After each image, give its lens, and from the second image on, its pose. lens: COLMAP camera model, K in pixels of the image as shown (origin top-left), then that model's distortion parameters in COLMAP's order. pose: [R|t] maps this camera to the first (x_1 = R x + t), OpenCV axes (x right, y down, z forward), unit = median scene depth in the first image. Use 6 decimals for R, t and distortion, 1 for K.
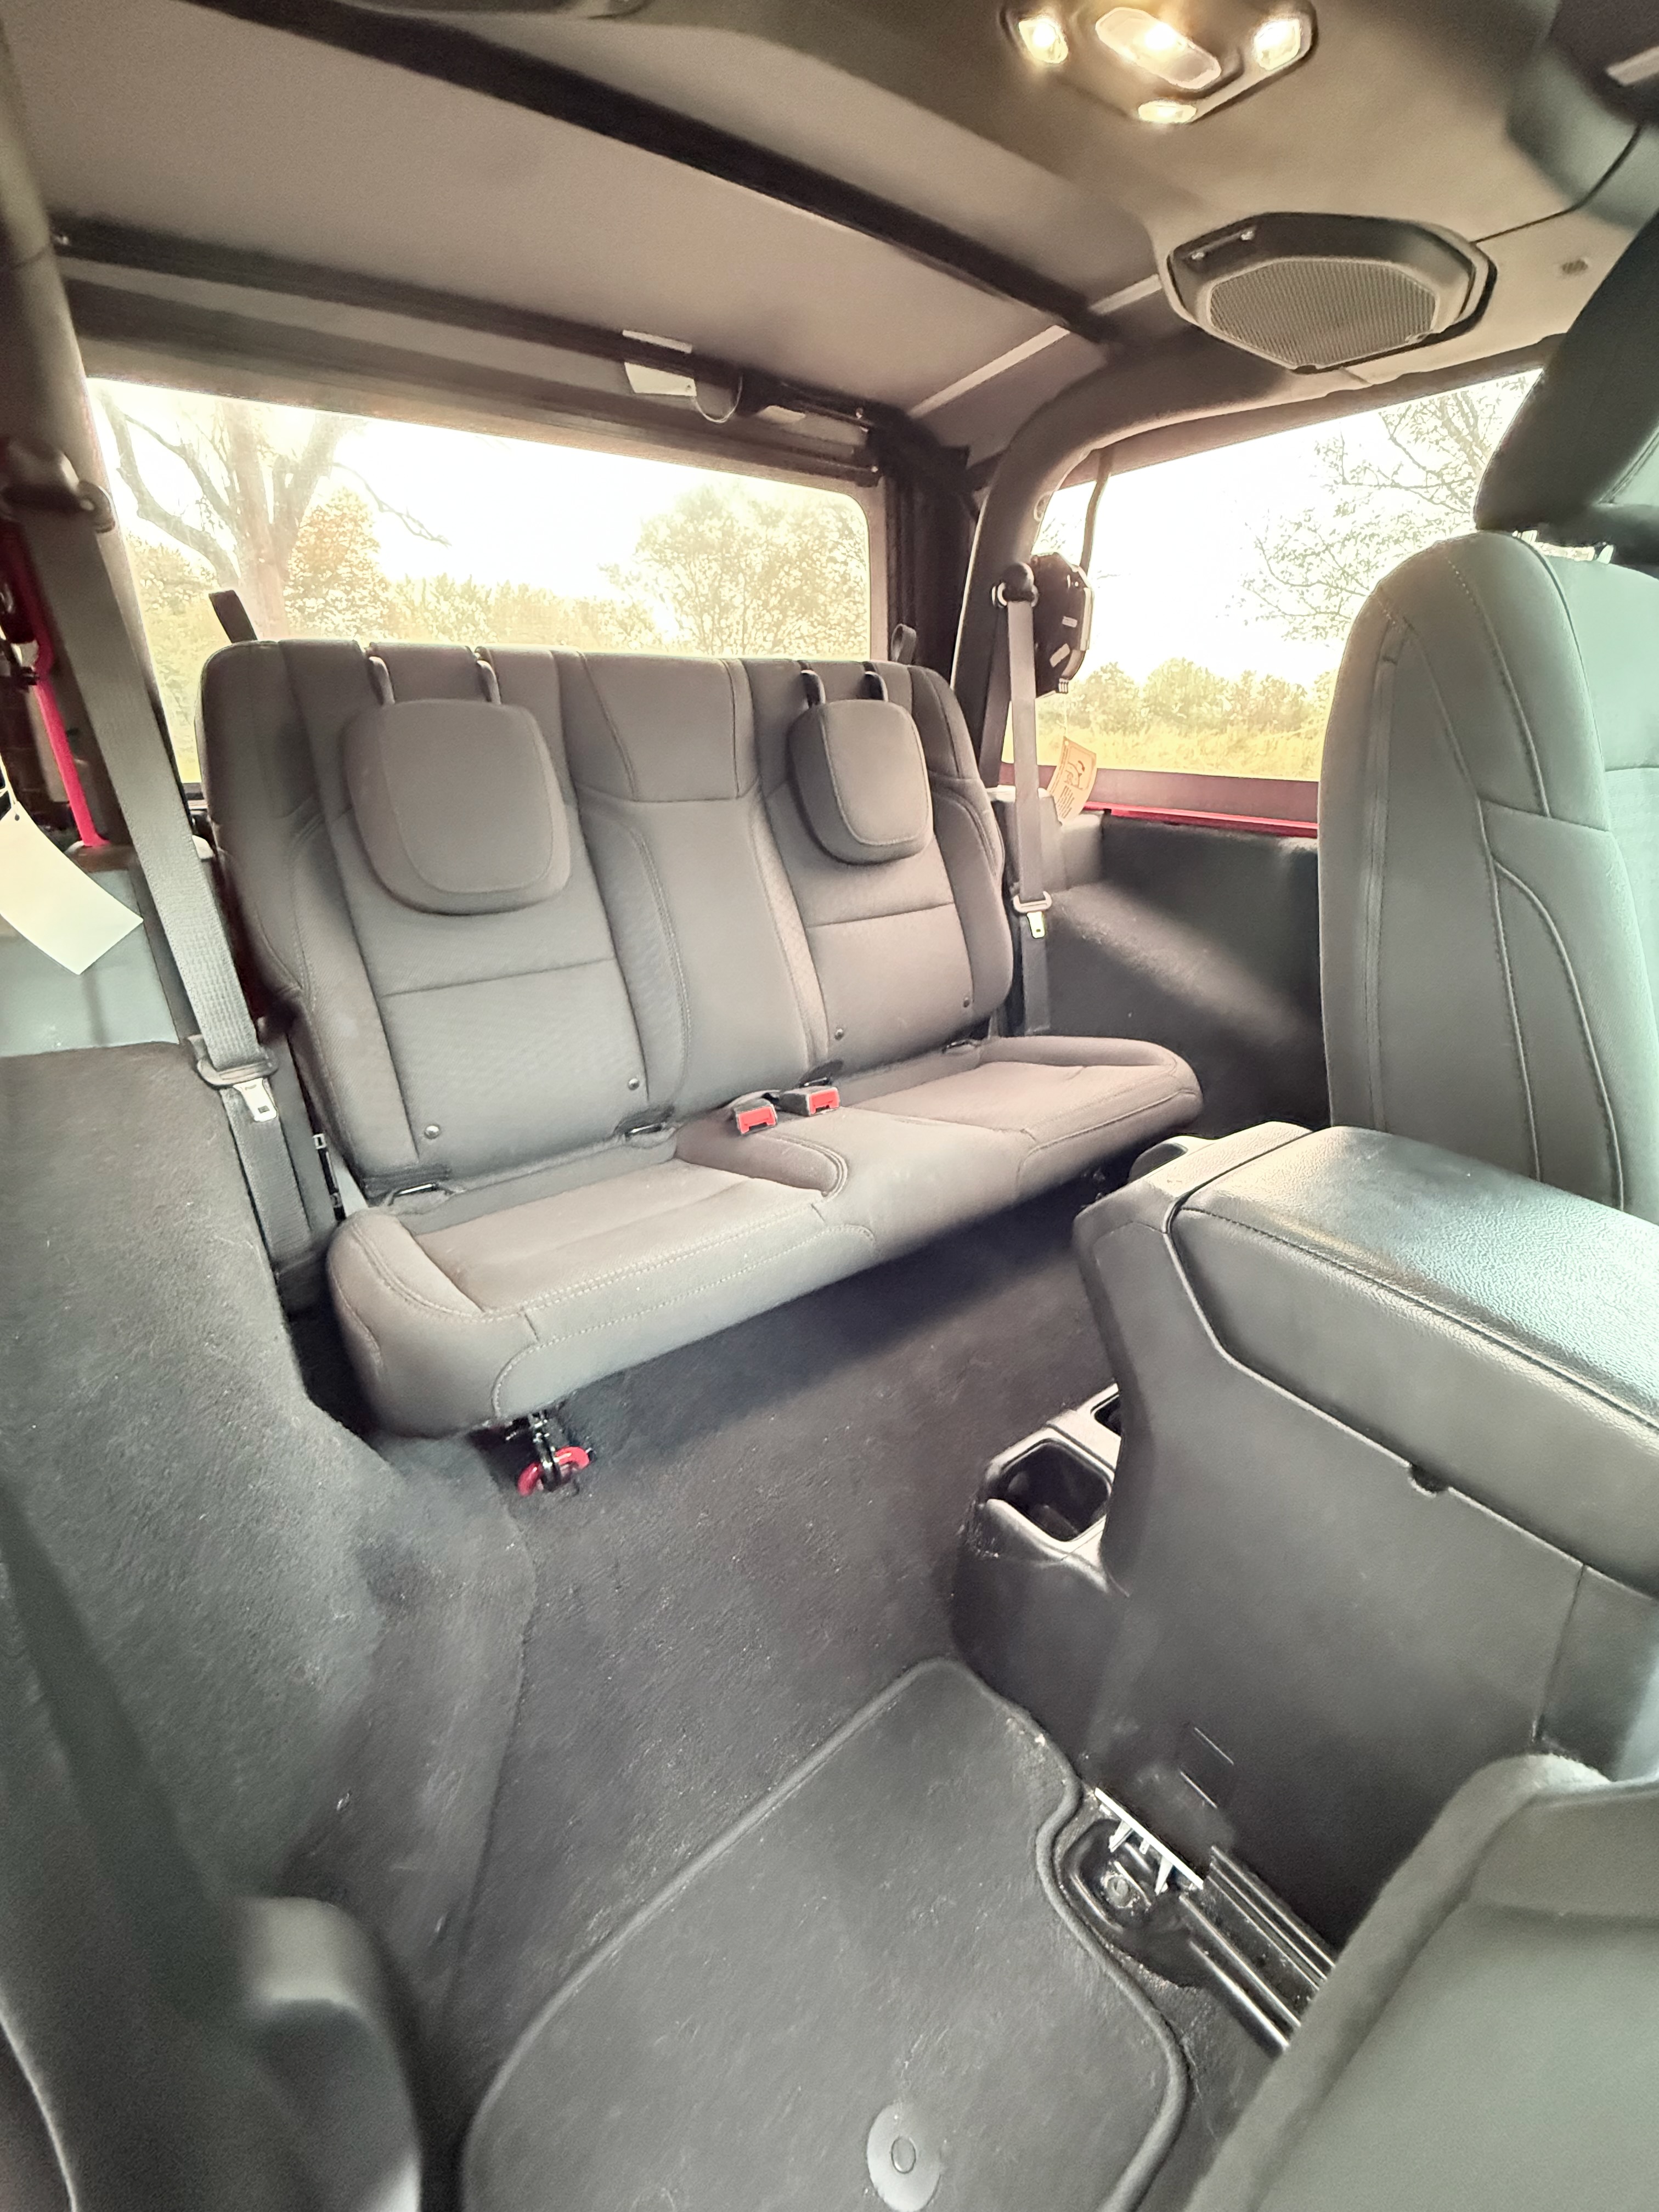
lens RADIAL K [[885.3, 0, 828.4], [0, 885.3, 1109.8], [0, 0, 1]] dist [-0.005449, 0.000411]
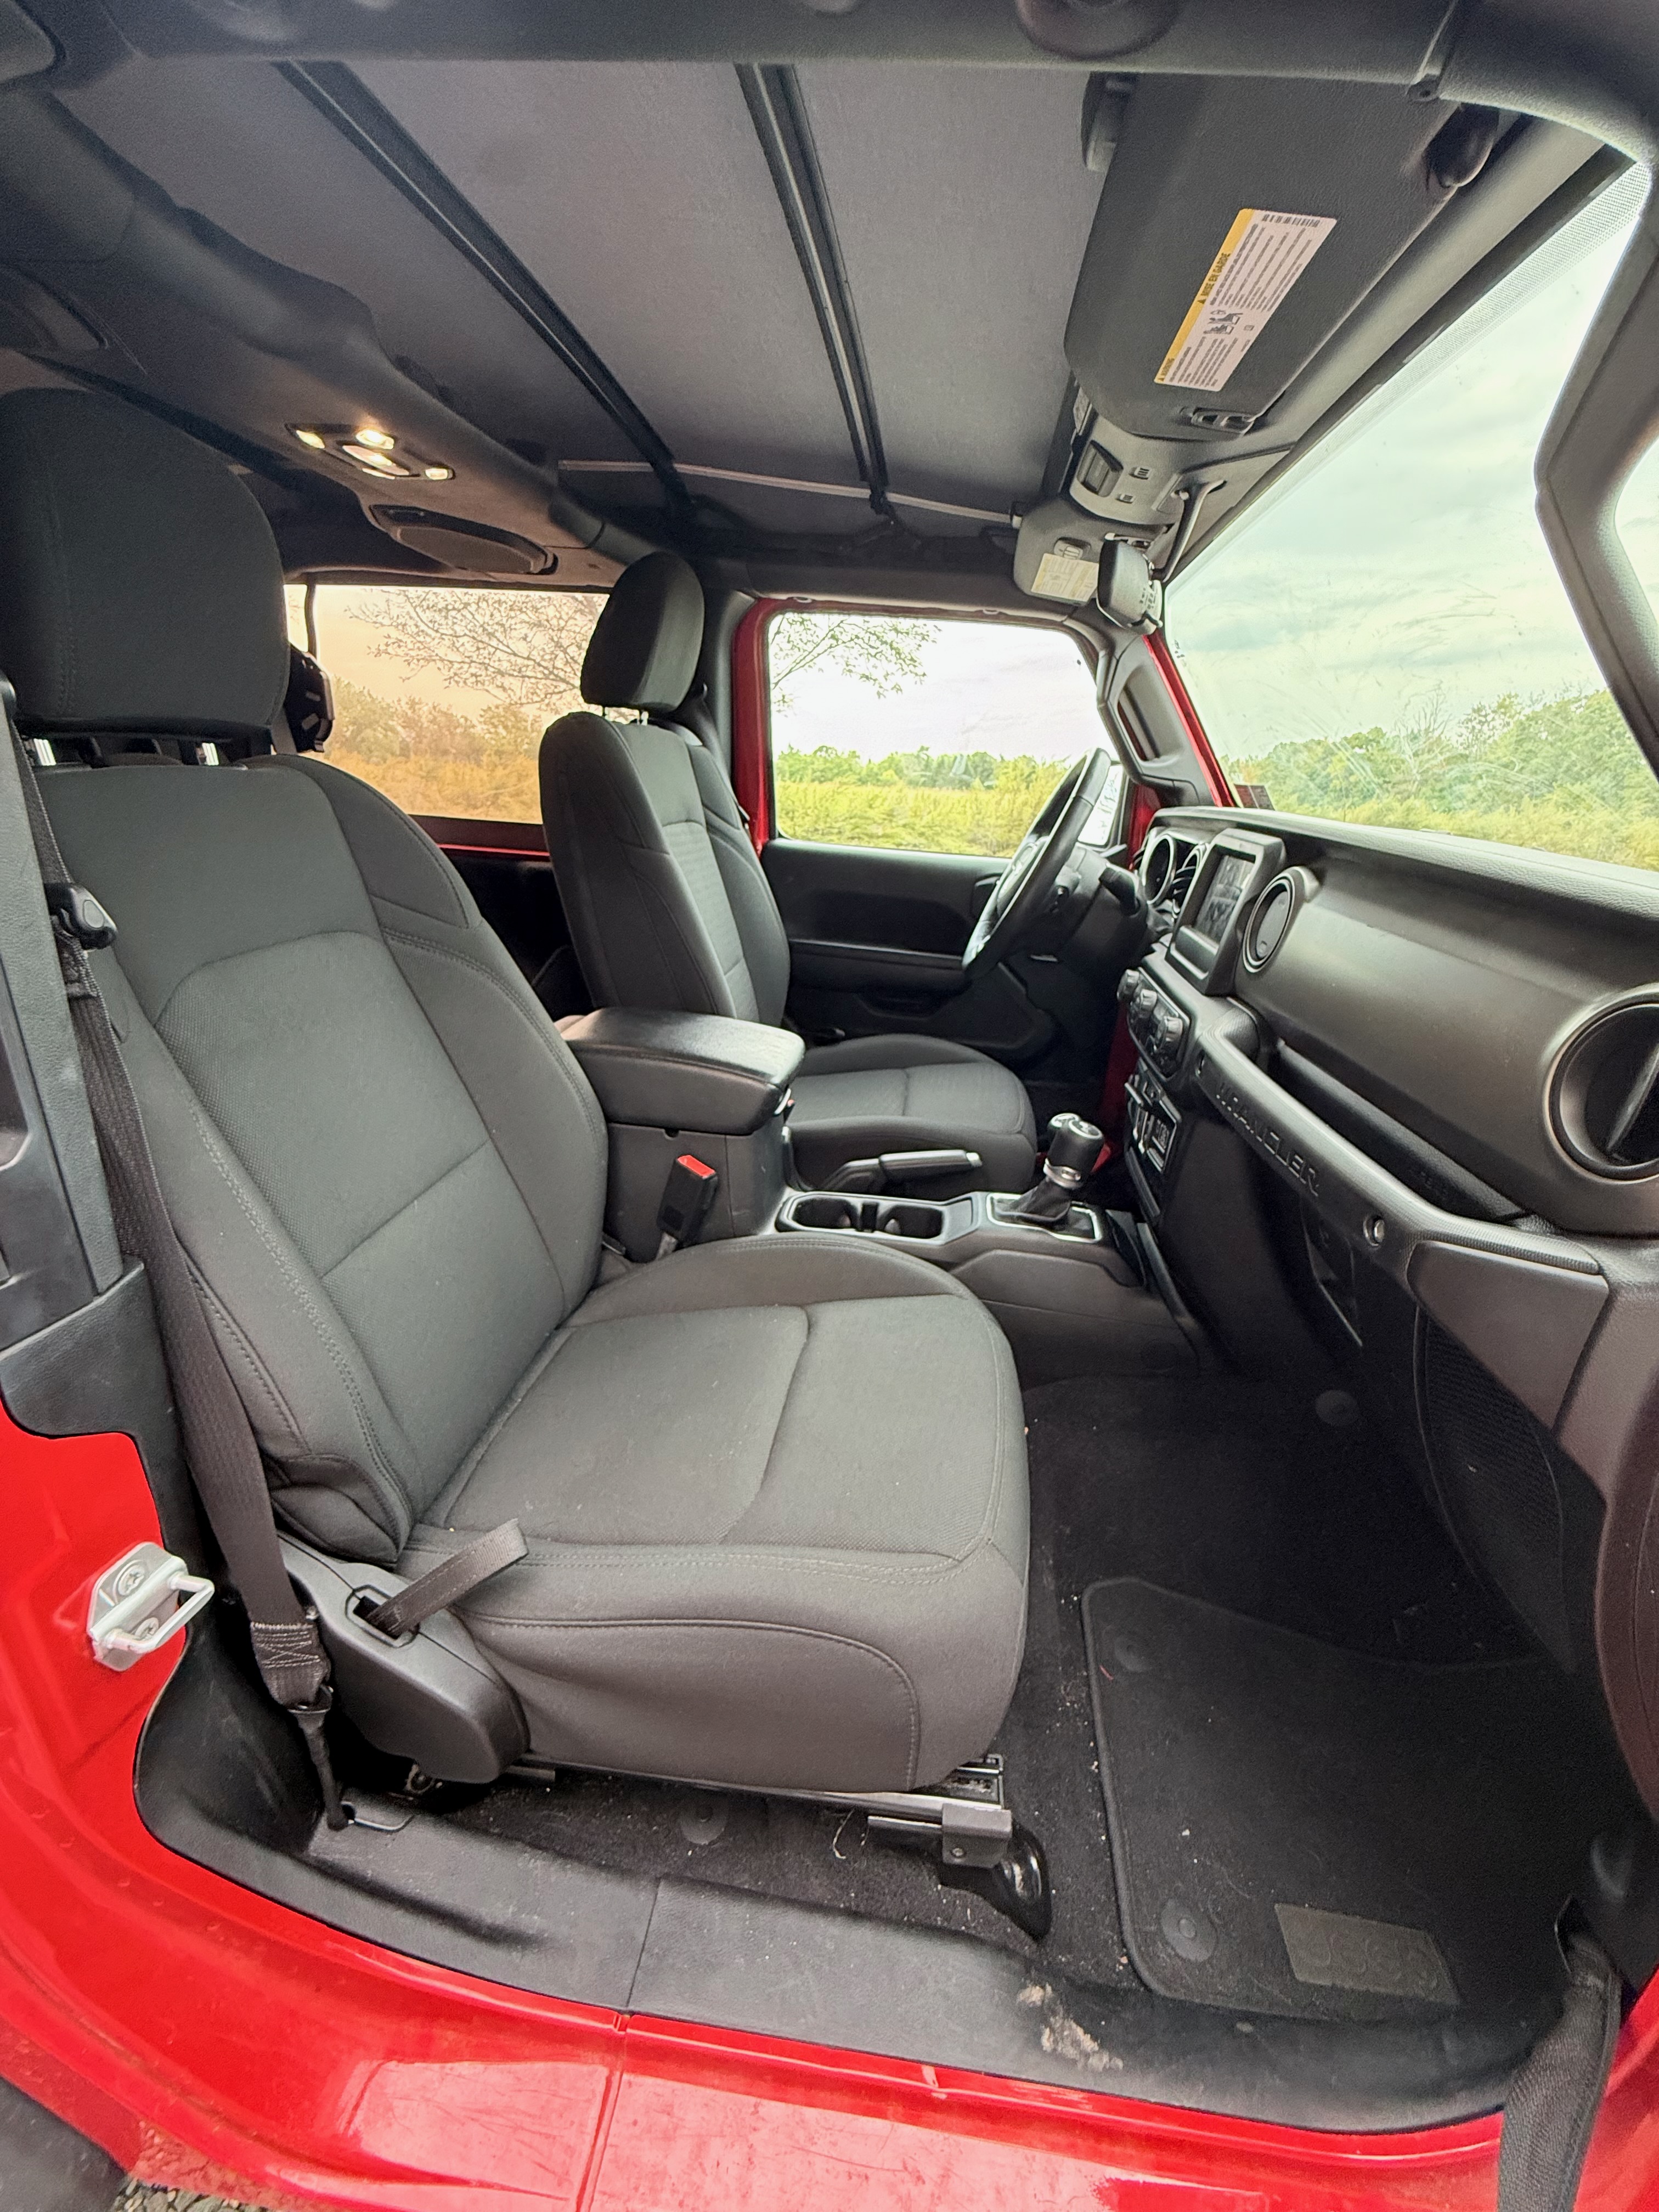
lens RADIAL K [[885.3, 0, 822.5], [0, 885.3, 1107.6], [0, 0, 1]] dist [-0.005449, 0.000411]
pose [[0.692445, -0.220942, 0.686807, -0.210657], [0.239969, 0.968286, 0.069554, 0.095447], [-0.680393, 0.116650, 0.723504, -0.320835]]
